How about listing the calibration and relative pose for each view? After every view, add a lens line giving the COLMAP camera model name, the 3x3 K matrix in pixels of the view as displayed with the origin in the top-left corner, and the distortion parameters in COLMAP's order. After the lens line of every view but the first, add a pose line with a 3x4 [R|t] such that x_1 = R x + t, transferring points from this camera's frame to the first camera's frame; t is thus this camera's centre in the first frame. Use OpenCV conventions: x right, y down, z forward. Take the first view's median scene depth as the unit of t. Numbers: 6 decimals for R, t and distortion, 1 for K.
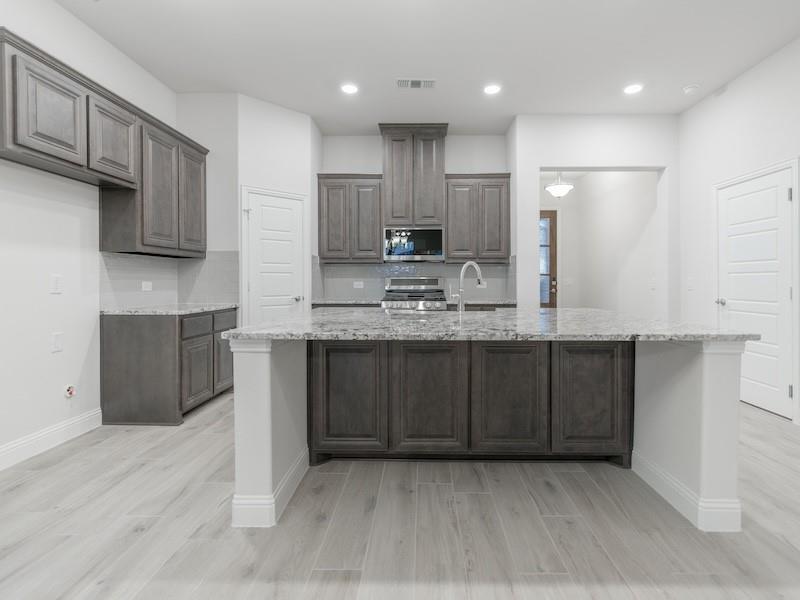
lens RADIAL K [[407.6, 0, 426.8], [0, 407.6, 283.5], [0, 0, 1]] dist [-0.001391, -0.000740]
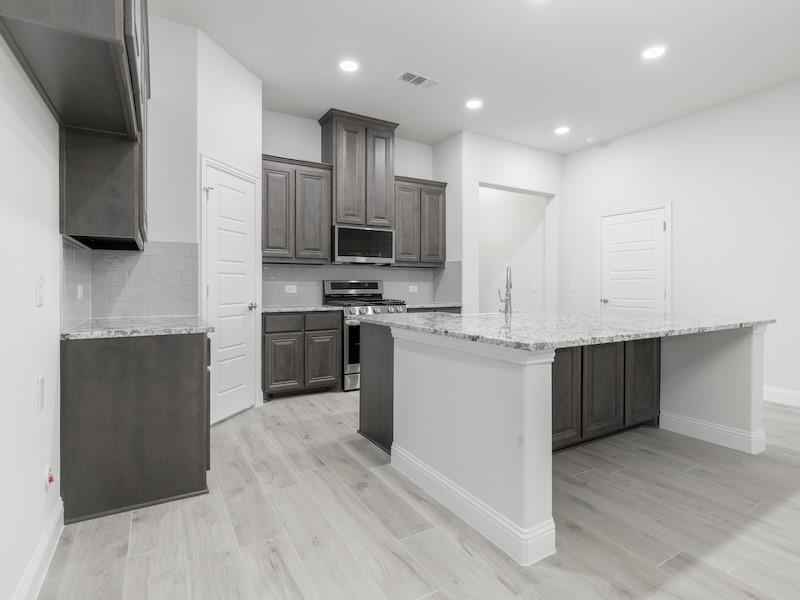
lens RADIAL K [[407.6, 0, 412.9], [0, 407.6, 288.4], [0, 0, 1]] dist [-0.001391, -0.000740]
pose [[0.854143, -0.002364, 0.520032, -0.513801], [0.001749, 0.999997, 0.001672, 0.000734], [-0.520035, -0.000519, 0.854145, 0.173599]]
